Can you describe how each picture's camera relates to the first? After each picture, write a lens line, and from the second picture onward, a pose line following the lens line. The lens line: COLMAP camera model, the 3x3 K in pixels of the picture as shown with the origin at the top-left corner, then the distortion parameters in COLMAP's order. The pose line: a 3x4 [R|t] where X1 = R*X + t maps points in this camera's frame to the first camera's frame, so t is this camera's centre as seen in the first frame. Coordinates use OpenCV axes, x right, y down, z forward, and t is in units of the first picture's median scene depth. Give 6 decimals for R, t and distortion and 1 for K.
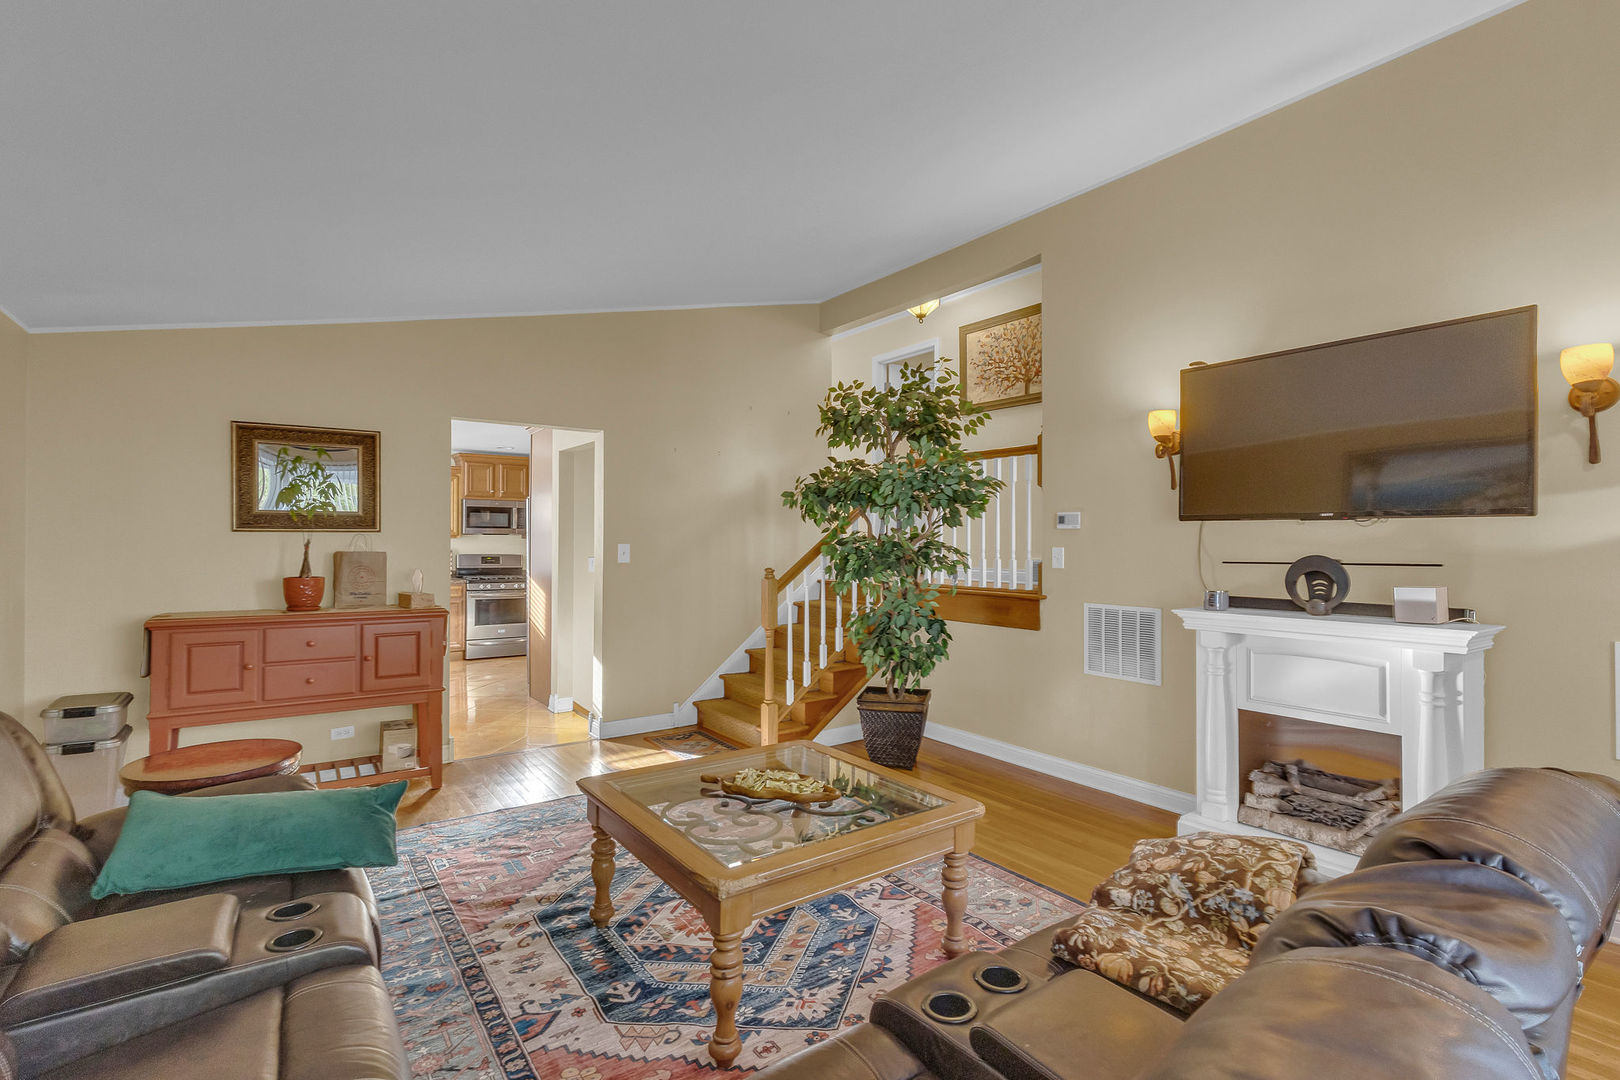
lens RADIAL K [[740.3, 0, 805.5], [0, 740.3, 540.1], [0, 0, 1]] dist [0.001648, -0.000222]
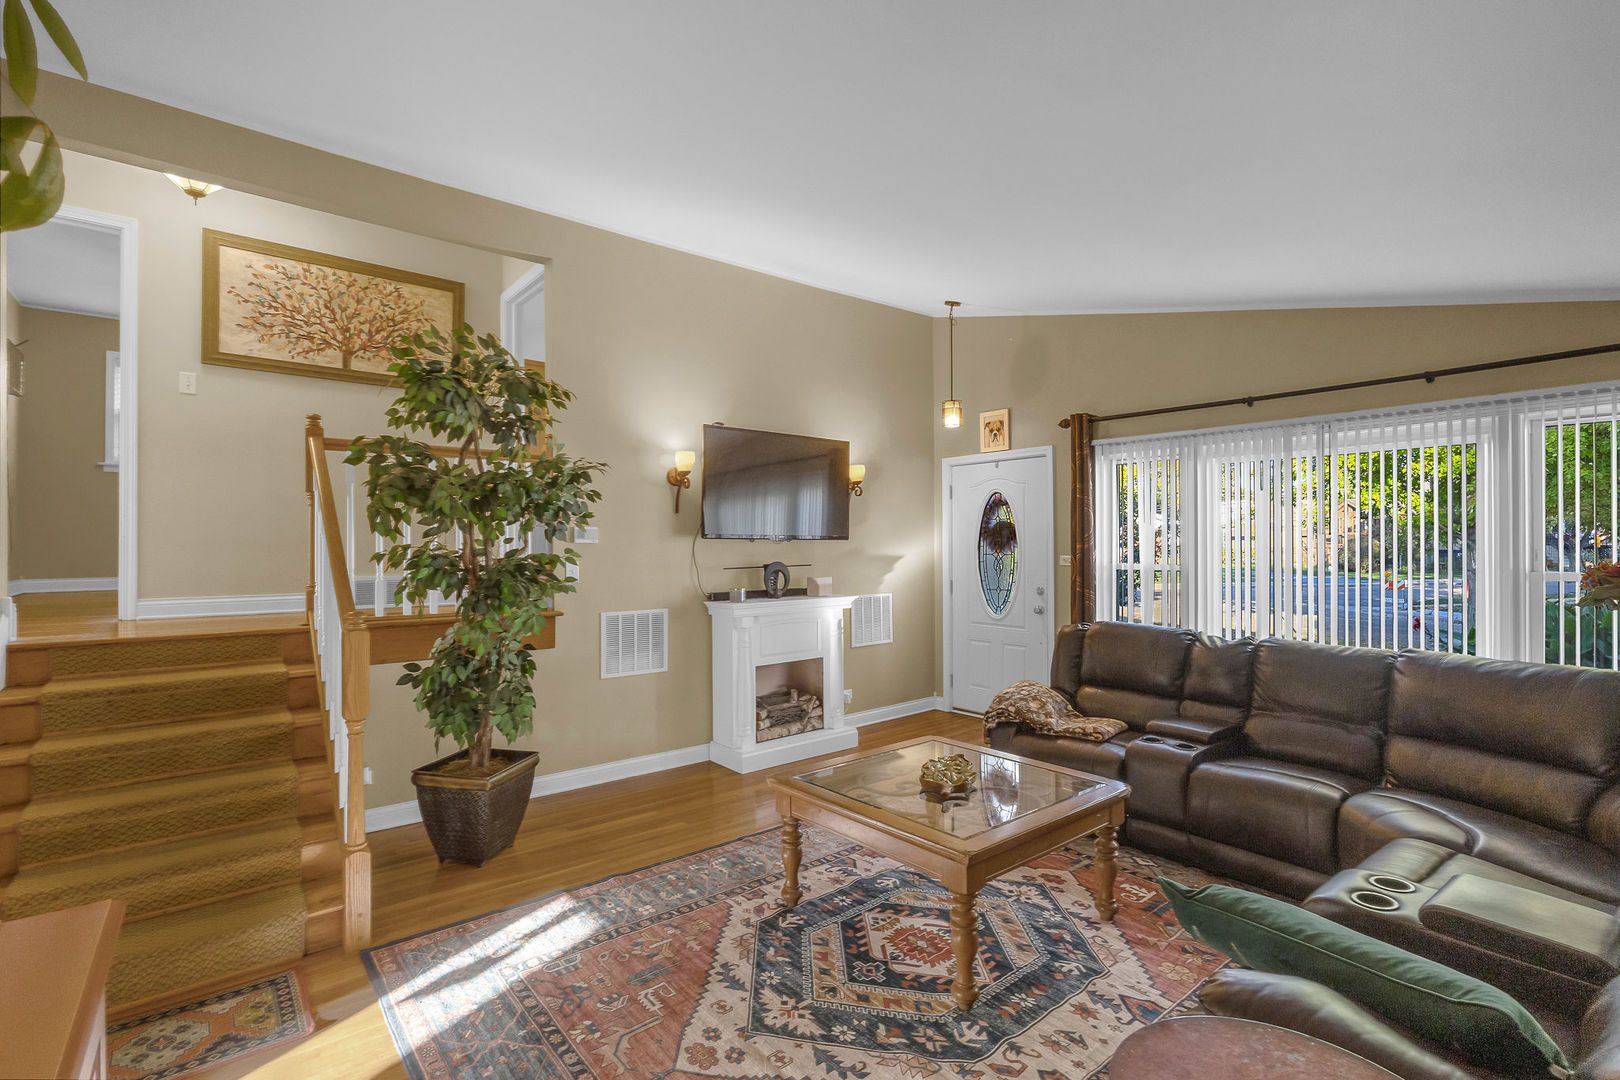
lens RADIAL K [[740.3, 0, 805.5], [0, 740.3, 540.1], [0, 0, 1]] dist [0.001648, -0.000222]
pose [[-0.051371, 0.000714, 0.998679, -0.764970], [0.001412, 0.999999, -0.000642, -0.020612], [-0.998679, 0.001377, -0.051372, 0.827728]]
